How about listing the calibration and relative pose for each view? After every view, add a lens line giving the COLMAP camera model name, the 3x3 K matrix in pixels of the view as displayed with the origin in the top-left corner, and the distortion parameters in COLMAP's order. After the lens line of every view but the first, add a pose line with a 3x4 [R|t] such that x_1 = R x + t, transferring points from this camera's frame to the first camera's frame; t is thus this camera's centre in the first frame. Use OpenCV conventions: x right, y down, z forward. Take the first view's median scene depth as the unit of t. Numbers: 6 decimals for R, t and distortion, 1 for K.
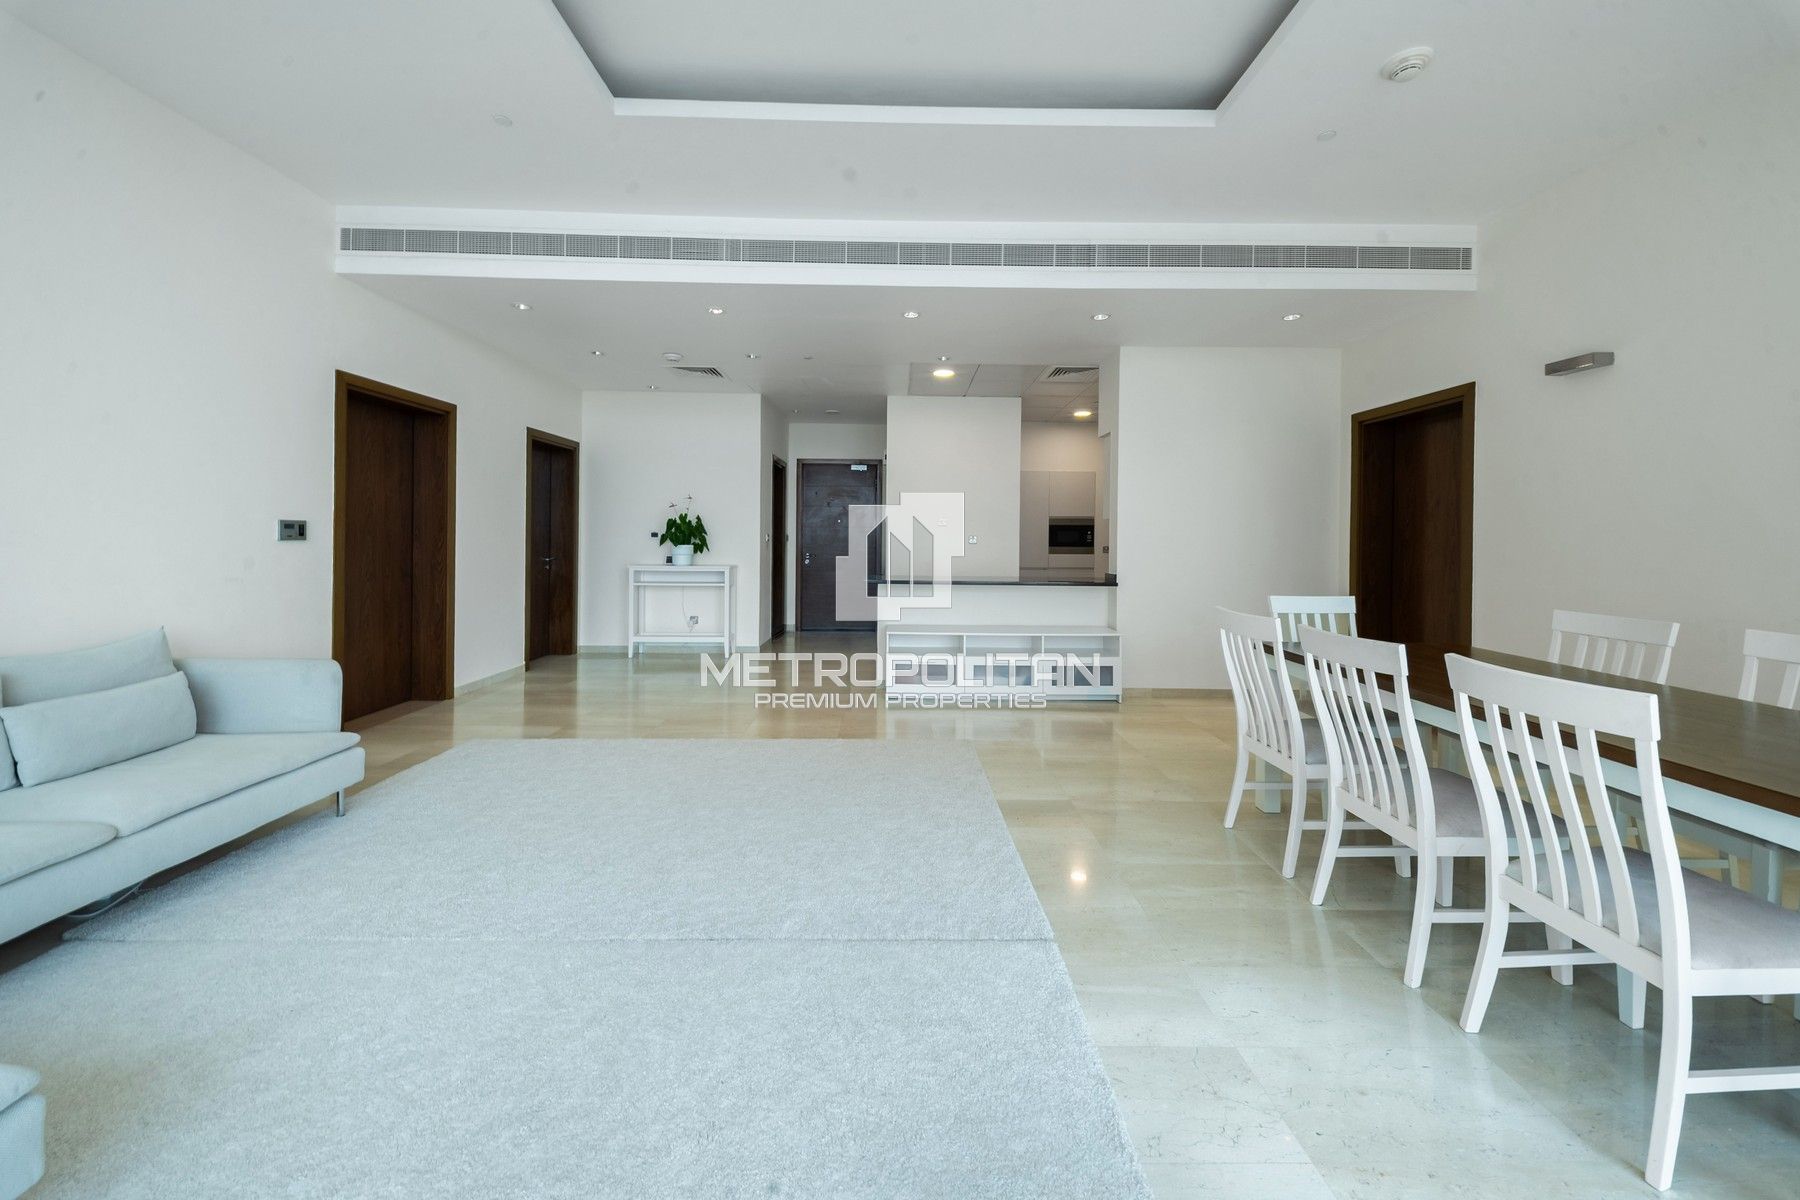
lens RADIAL K [[649.8, 0, 902.2], [0, 649.8, 552.9], [0, 0, 1]] dist [0.014885, -0.000013]
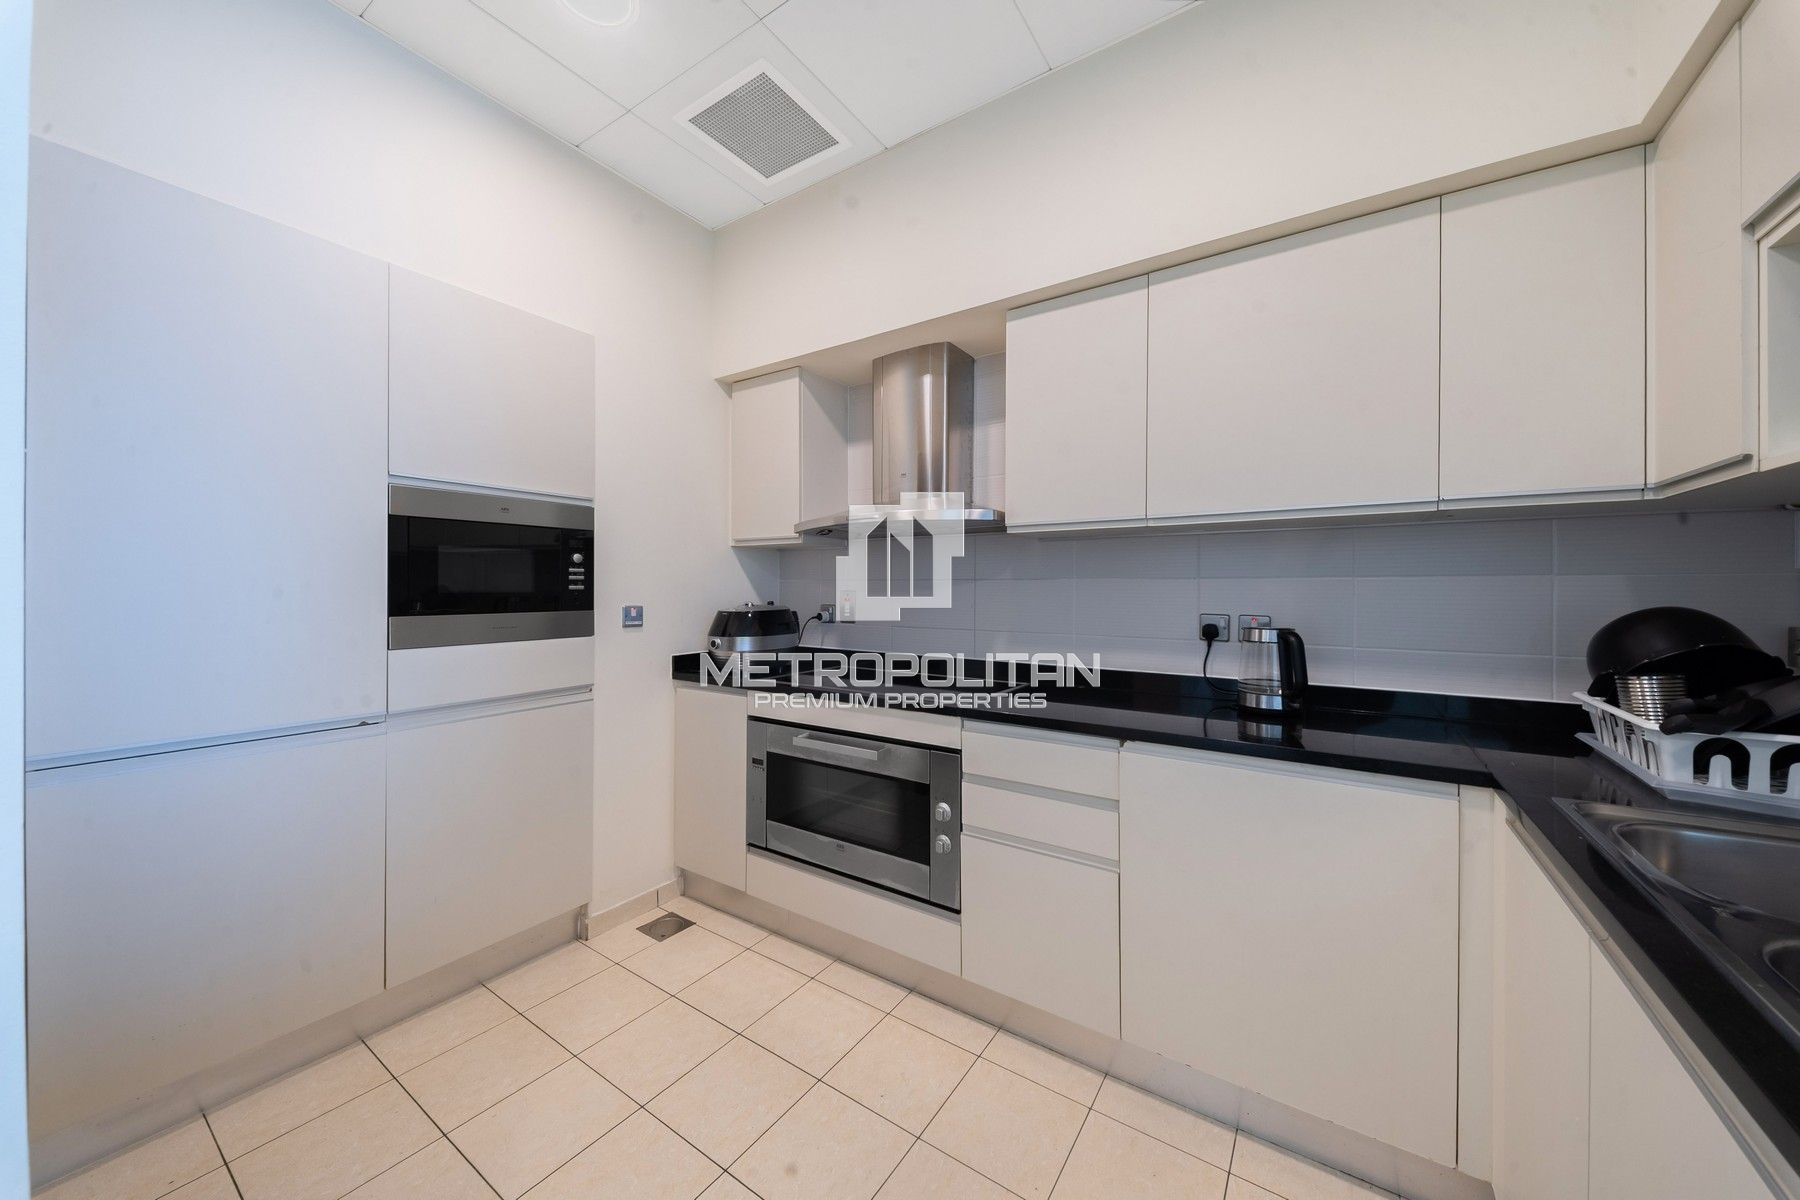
lens RADIAL K [[621.5, 0, 903.8], [0, 621.5, 590.1], [0, 0, 1]] dist [0.009890, -0.007635]
pose [[0.559117, -0.013492, 0.828979, 0.255084], [0.021752, 0.999762, 0.001600, -0.025400], [-0.828804, 0.017137, 0.559277, 1.262879]]
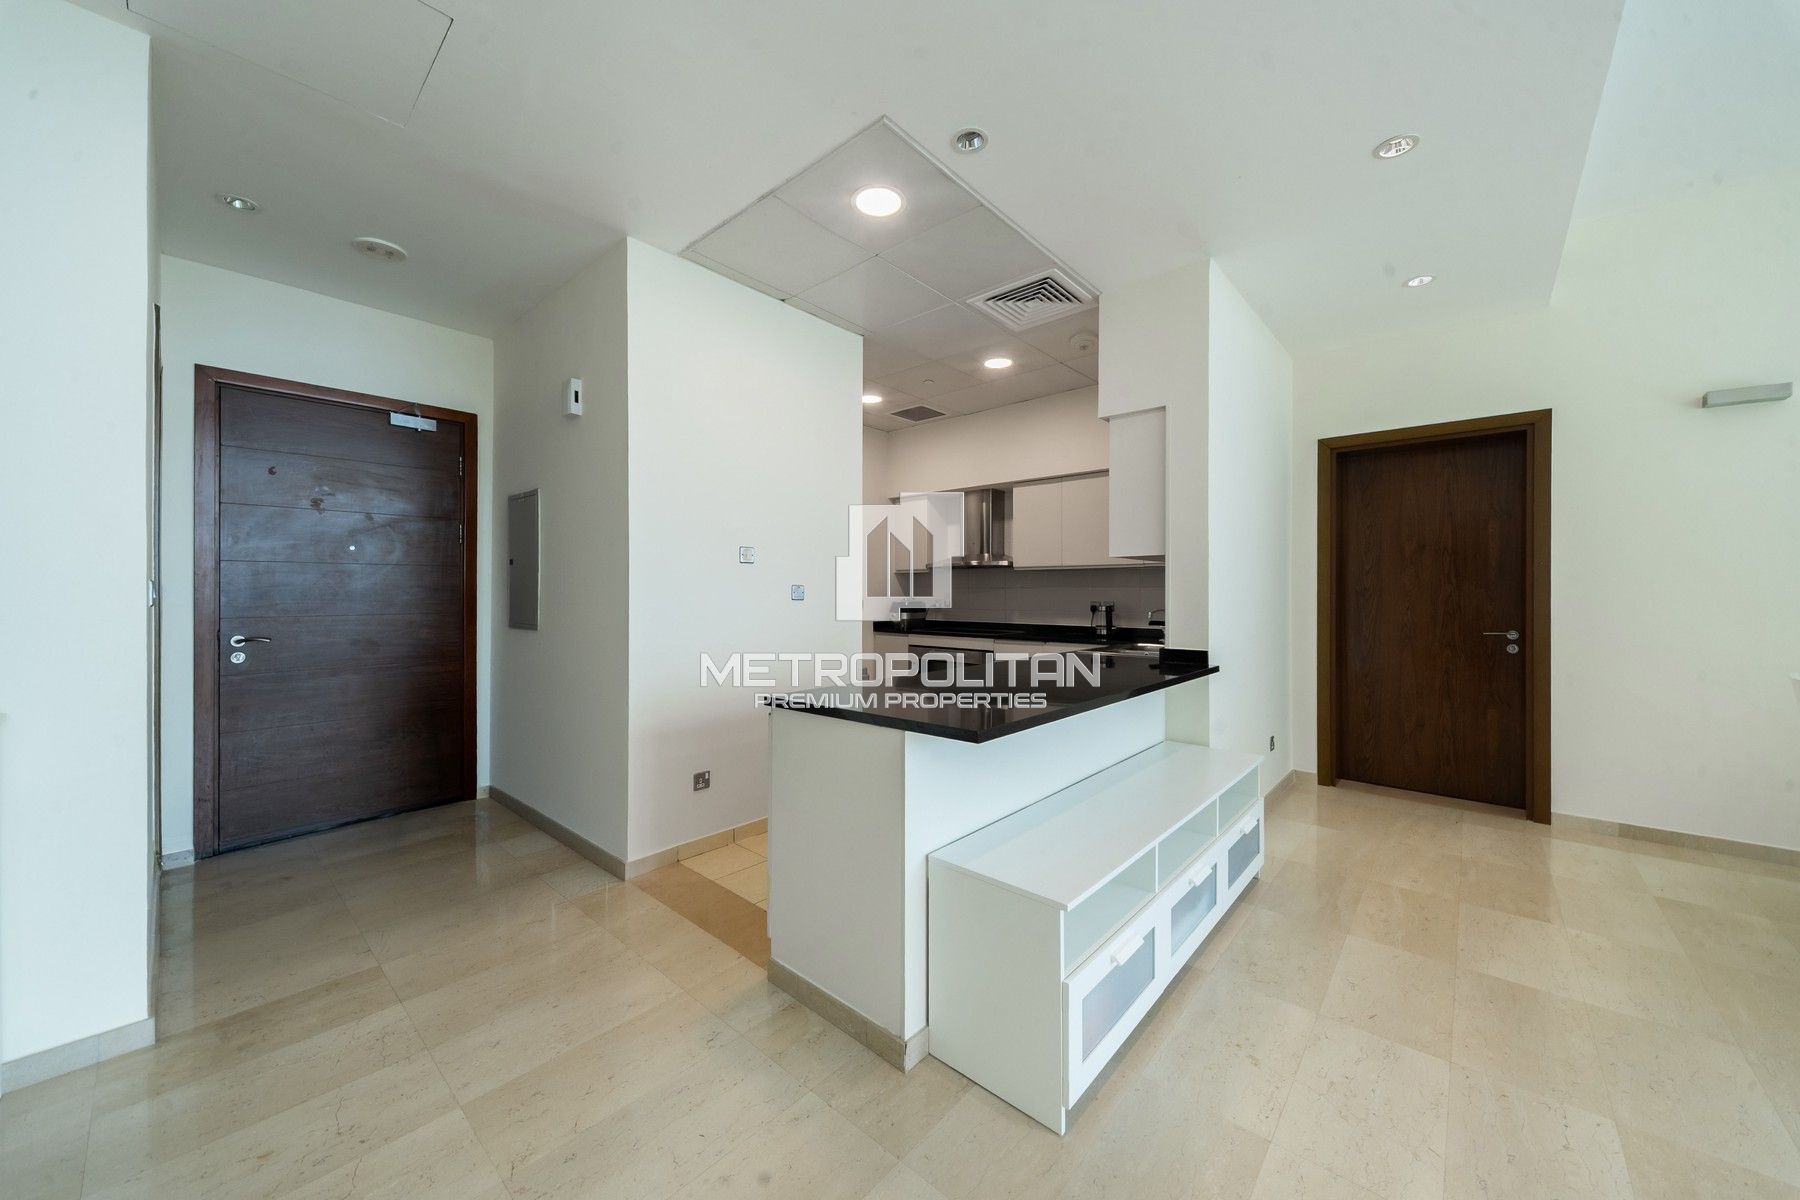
lens RADIAL K [[634.7, 0, 893.0], [0, 634.7, 595.1], [0, 0, 1]] dist [0.001283, -0.000051]
pose [[0.666178, -0.014368, 0.745655, -0.295568], [0.022558, 0.999745, -0.000889, -0.022443], [-0.745452, 0.017413, 0.666332, 0.877487]]
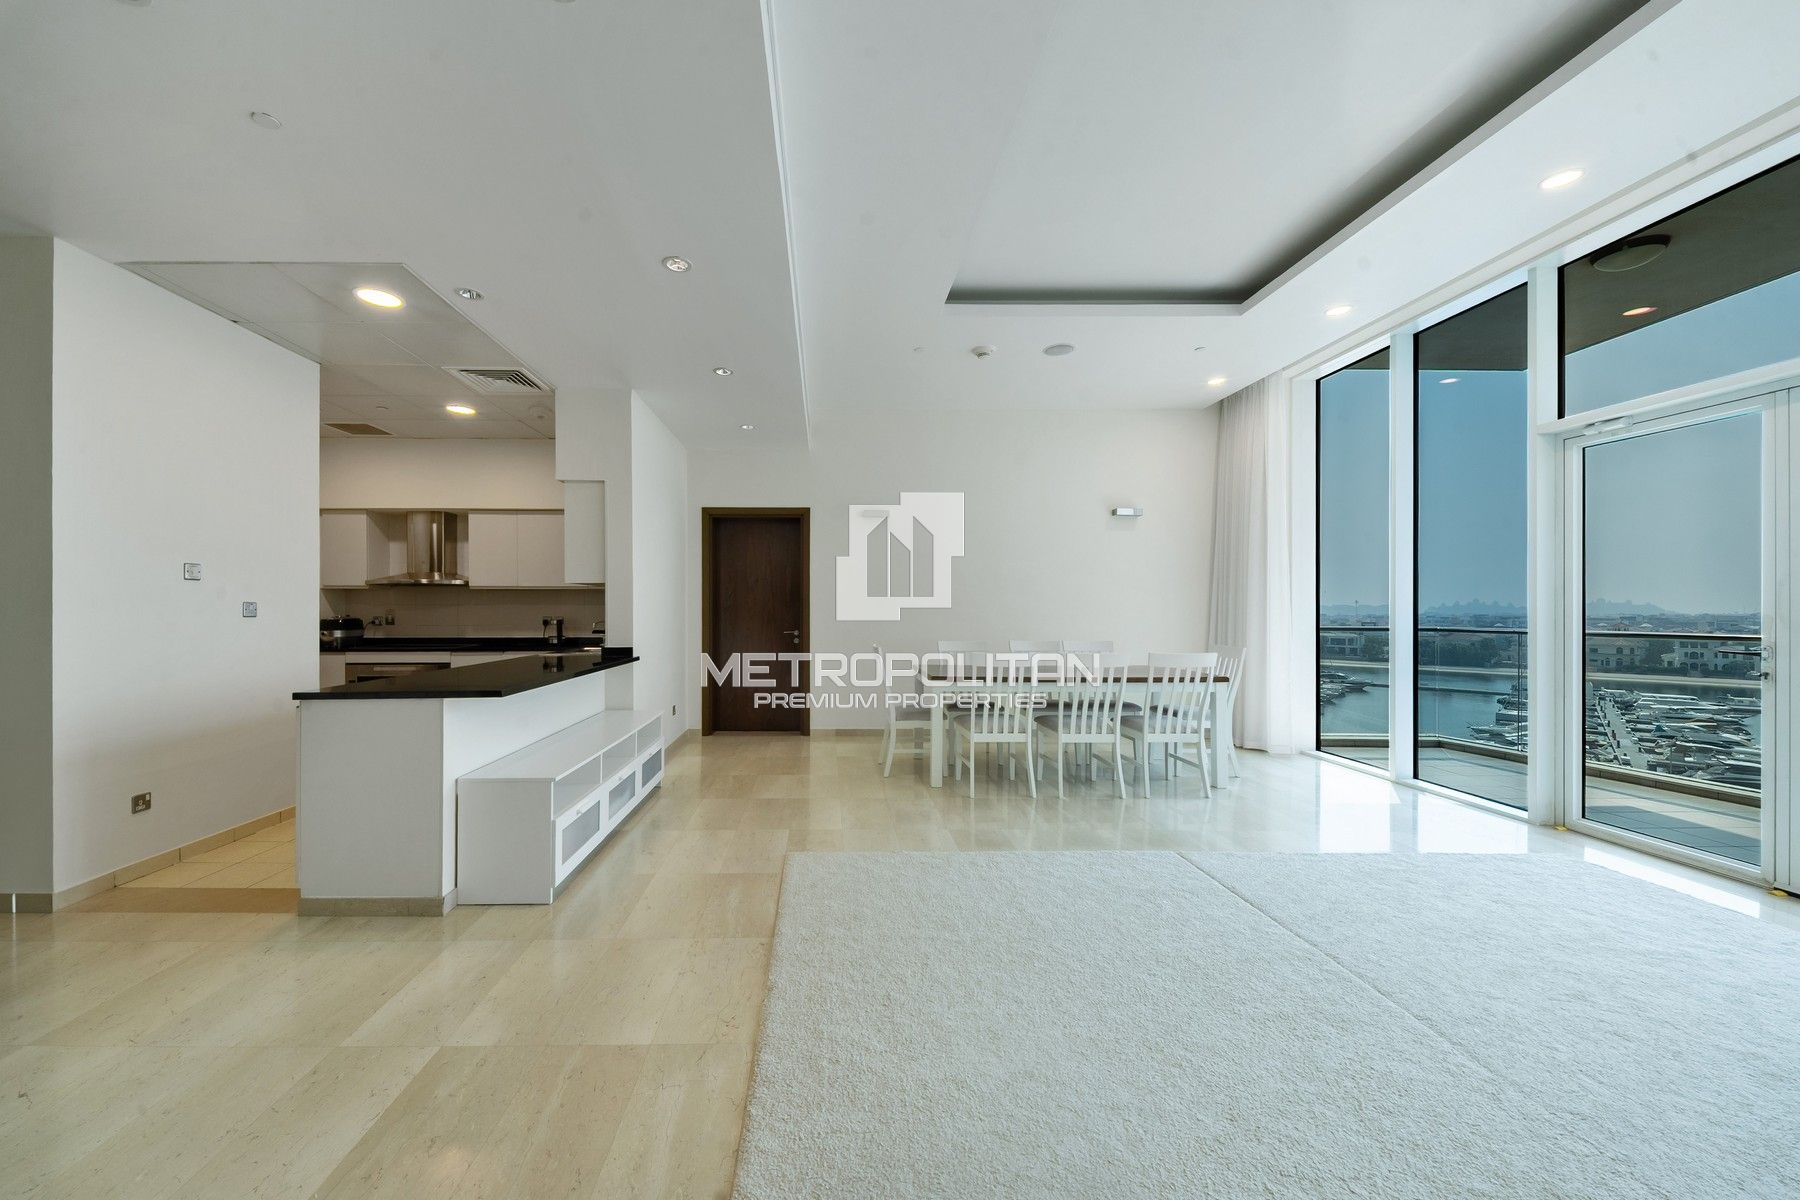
lens RADIAL K [[650.5, 0, 834.1], [0, 650.5, 610.0], [0, 0, 1]] dist [0.008057, -0.000426]
pose [[-0.017259, -0.013557, 0.999759, -0.582712], [0.022020, 0.999660, 0.013935, -0.023633], [-0.999609, 0.022256, -0.016954, 0.783479]]
